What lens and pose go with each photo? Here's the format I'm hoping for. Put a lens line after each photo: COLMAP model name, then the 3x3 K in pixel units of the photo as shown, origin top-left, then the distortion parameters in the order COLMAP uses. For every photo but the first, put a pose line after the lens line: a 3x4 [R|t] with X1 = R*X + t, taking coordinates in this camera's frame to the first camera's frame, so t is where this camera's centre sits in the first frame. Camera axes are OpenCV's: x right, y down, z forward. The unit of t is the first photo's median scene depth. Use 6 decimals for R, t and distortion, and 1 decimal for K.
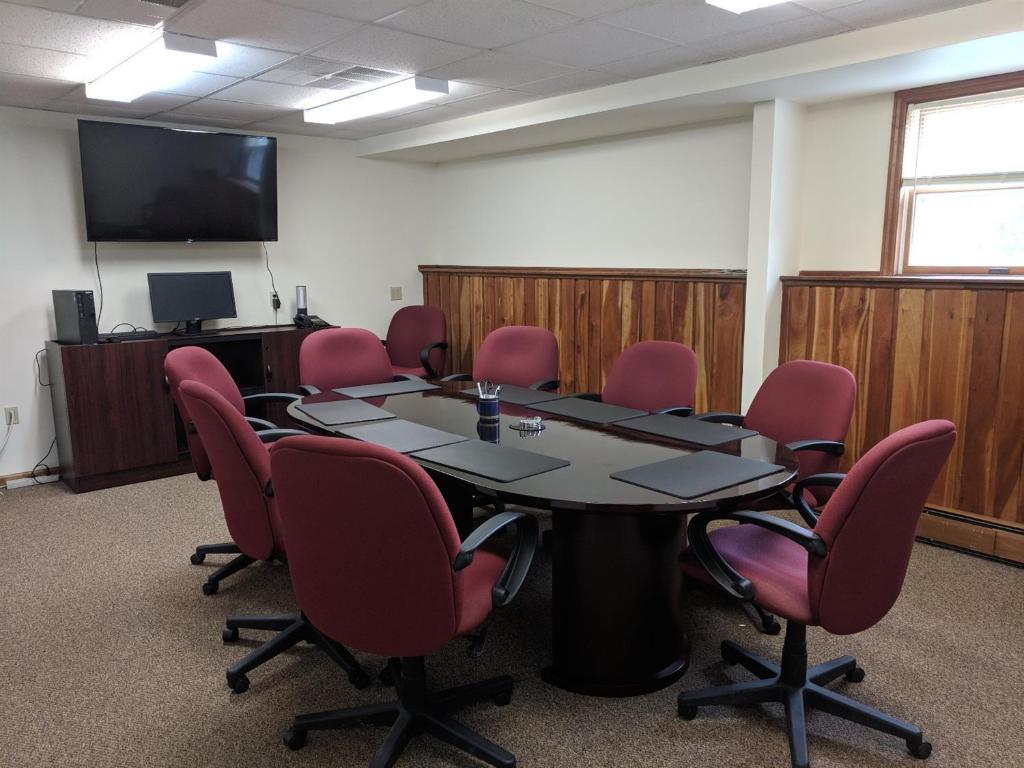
lens RADIAL K [[774.1, 0, 508.8], [0, 774.1, 385.5], [0, 0, 1]] dist [-0.001104, -0.001344]
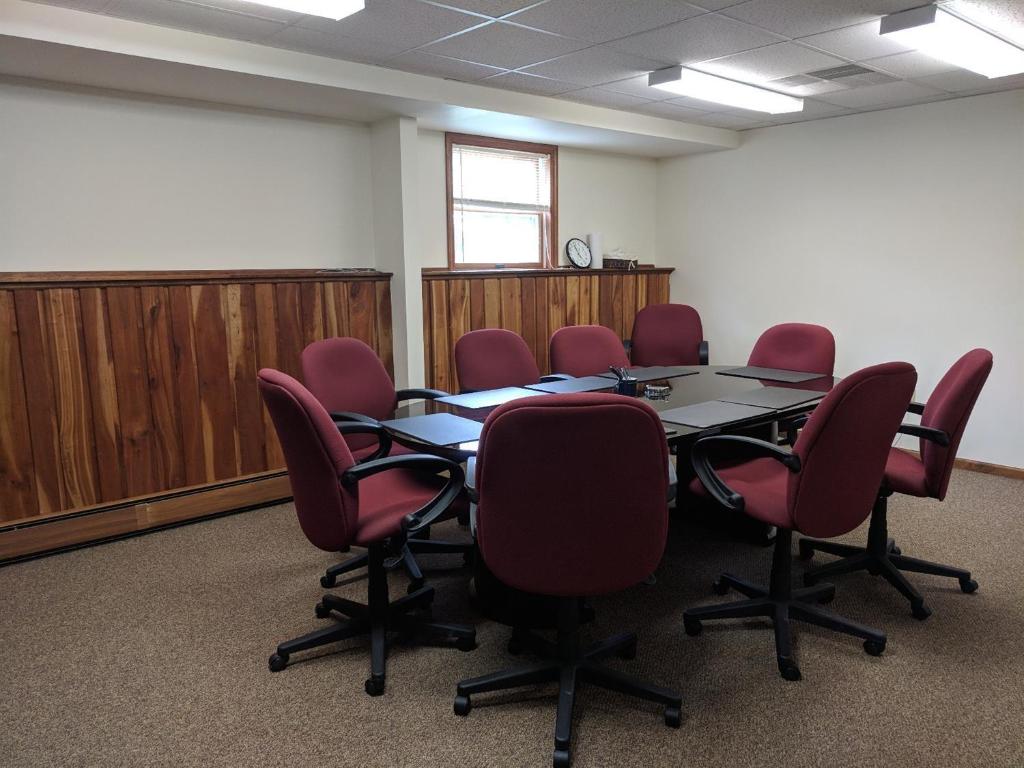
lens RADIAL K [[774.1, 0, 509.1], [0, 774.1, 384.7], [0, 0, 1]] dist [-0.001104, -0.001344]
pose [[0.001745, -0.153853, 0.988092, -0.708135], [0.169791, 0.973792, 0.151327, -0.113111], [-0.985478, 0.167506, 0.027822, 0.751124]]
